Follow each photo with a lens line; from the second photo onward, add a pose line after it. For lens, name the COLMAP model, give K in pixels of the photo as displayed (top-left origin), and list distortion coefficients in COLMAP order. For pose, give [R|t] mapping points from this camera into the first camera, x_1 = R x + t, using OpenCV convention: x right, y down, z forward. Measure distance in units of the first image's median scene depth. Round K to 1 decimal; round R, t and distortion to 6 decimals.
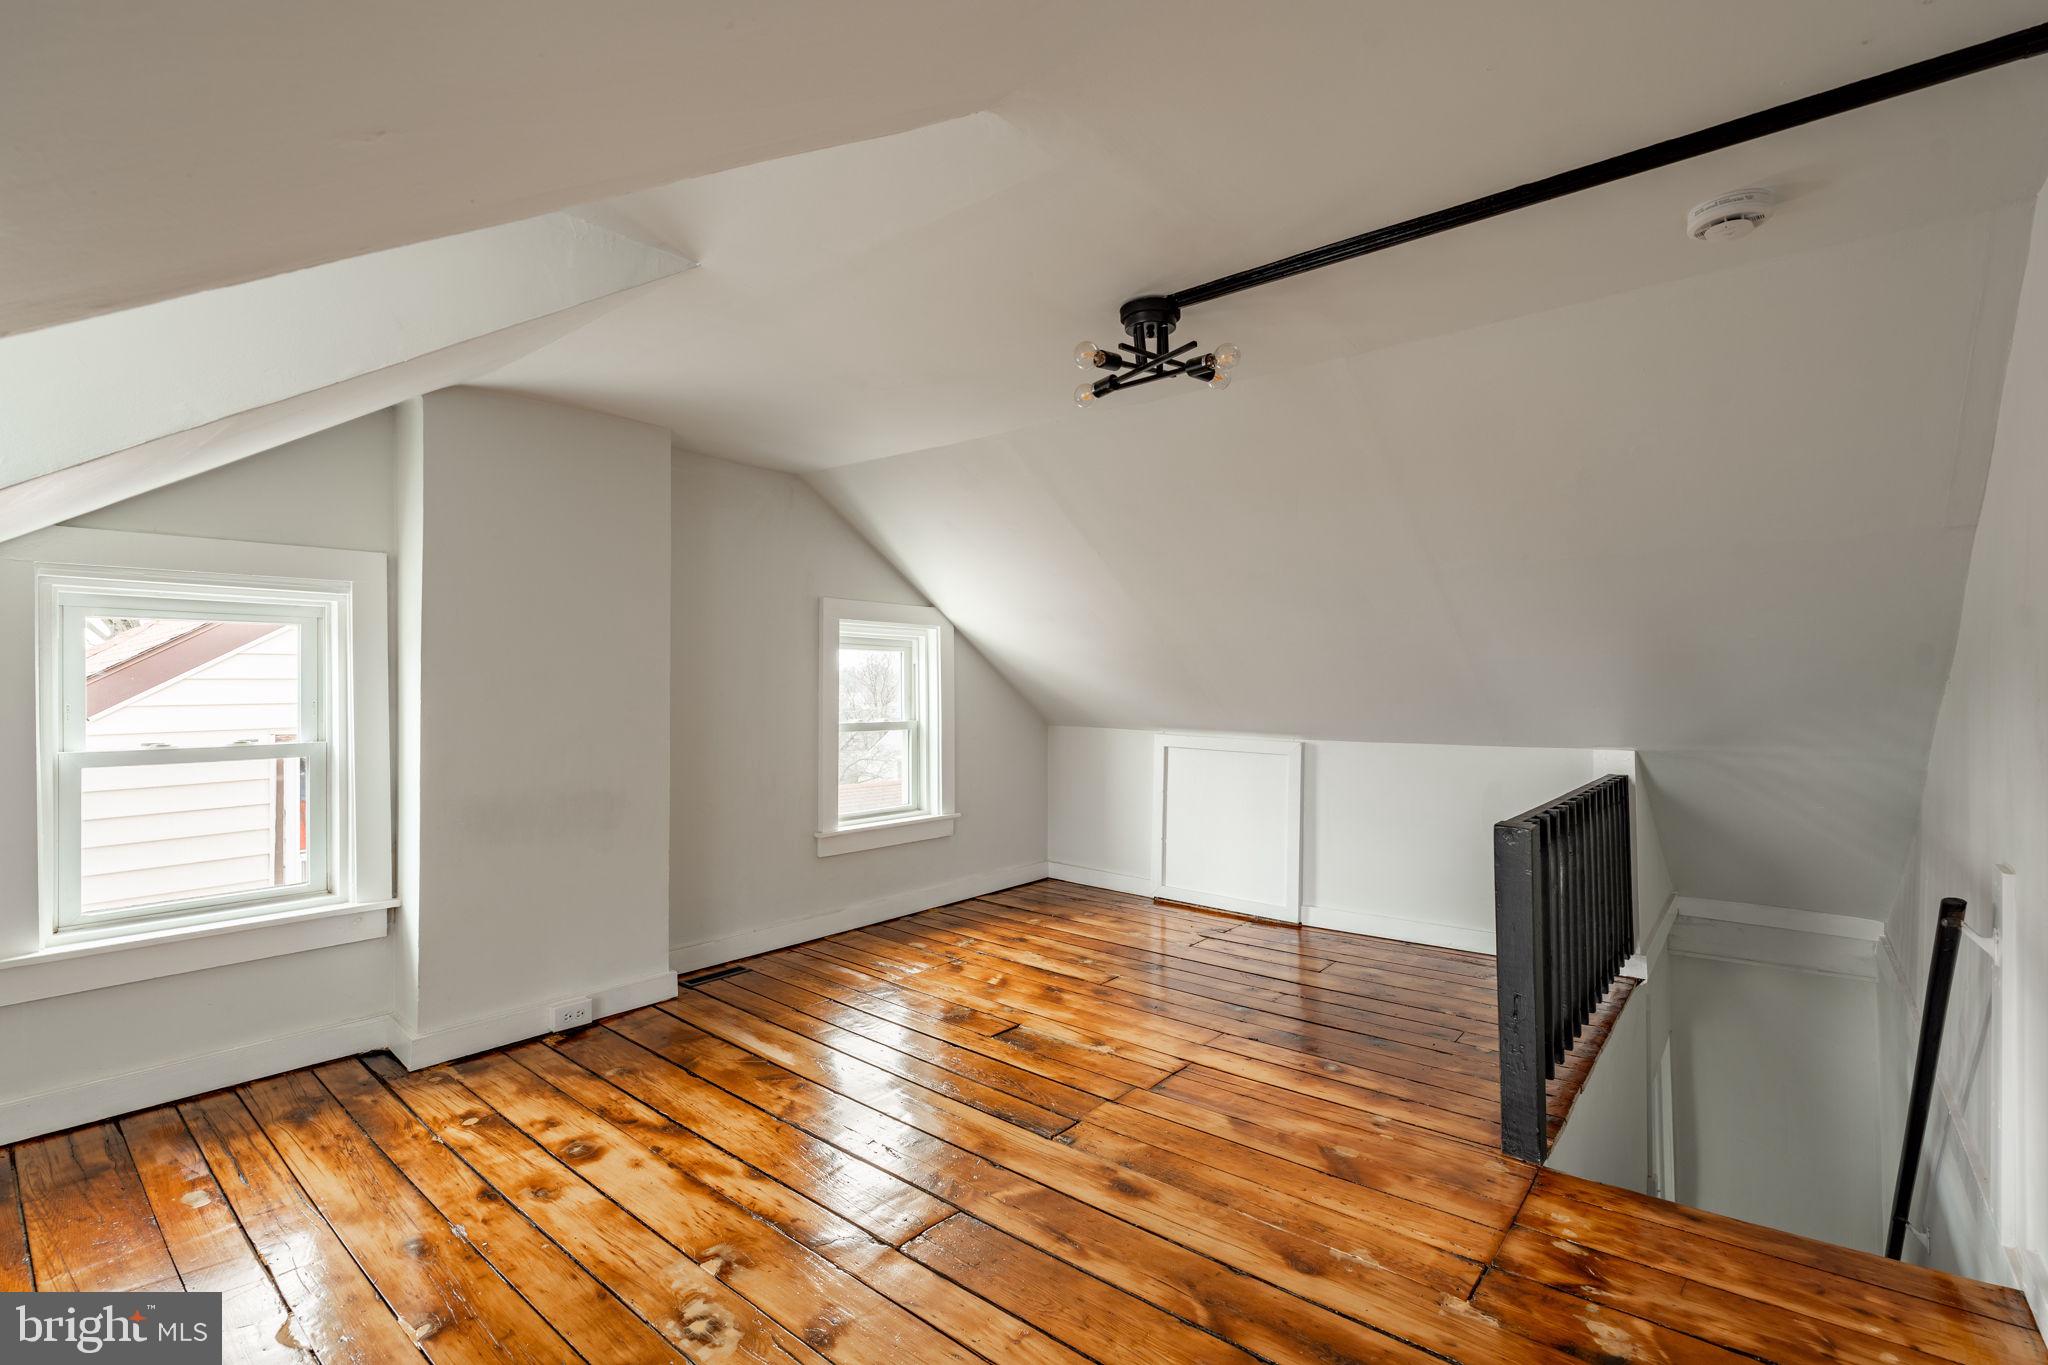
lens RADIAL K [[909.7, 0, 1023.7], [0, 909.7, 678.0], [0, 0, 1]] dist [0.001778, 0.002394]
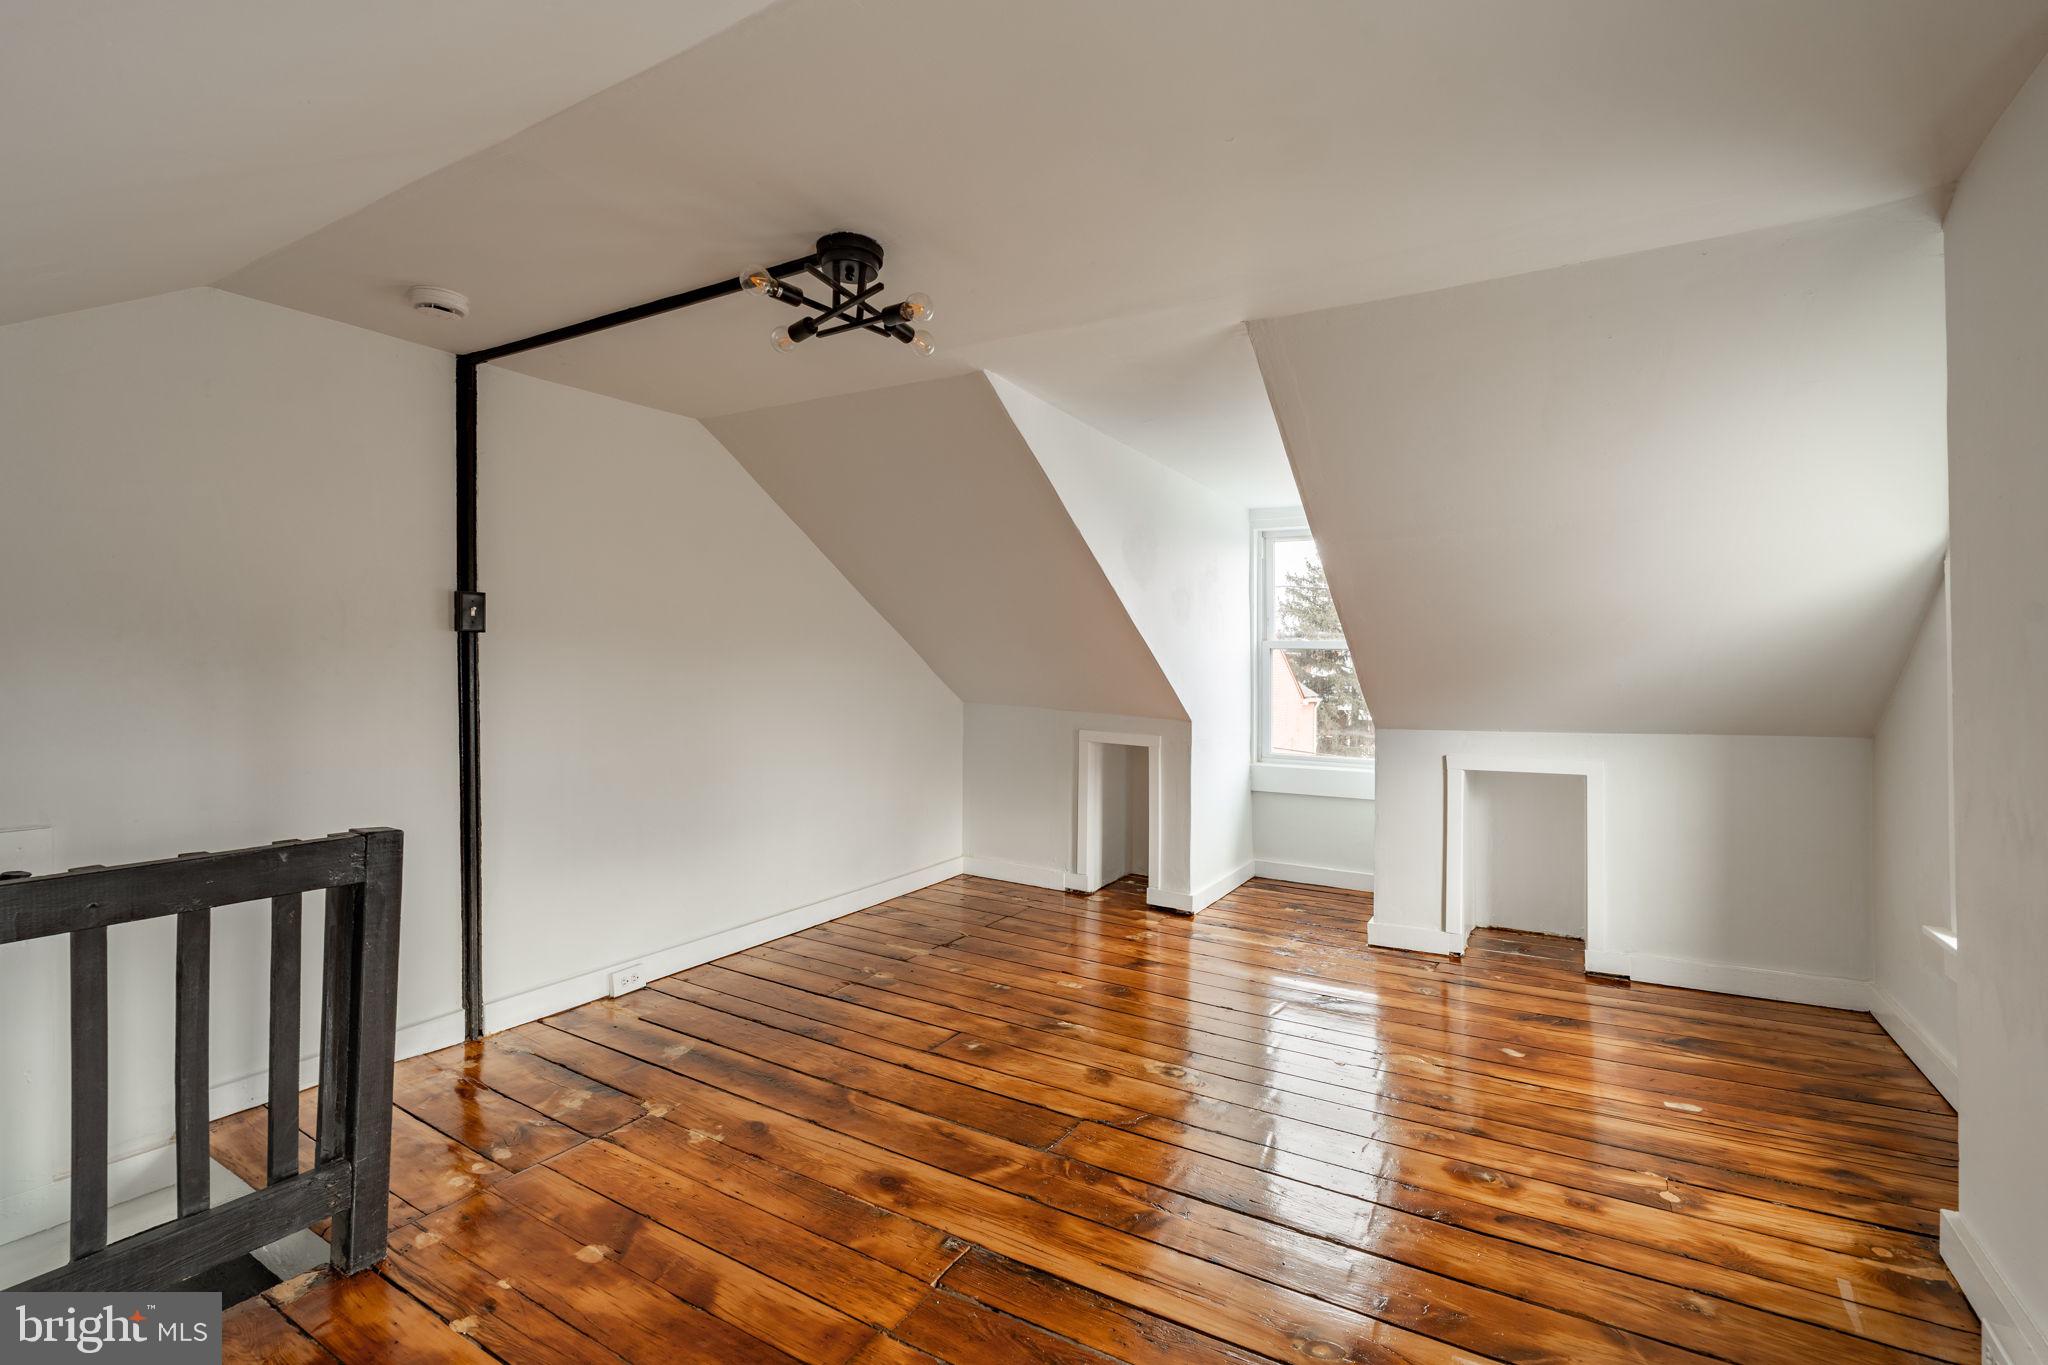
lens RADIAL K [[909.7, 0, 1027.2], [0, 909.7, 673.4], [0, 0, 1]] dist [0.001778, 0.002394]
pose [[-0.987485, -0.012479, -0.157221, 0.118900], [-0.012353, 0.999922, -0.001773, 0.019659], [0.157231, 0.000191, -0.987562, 1.885059]]
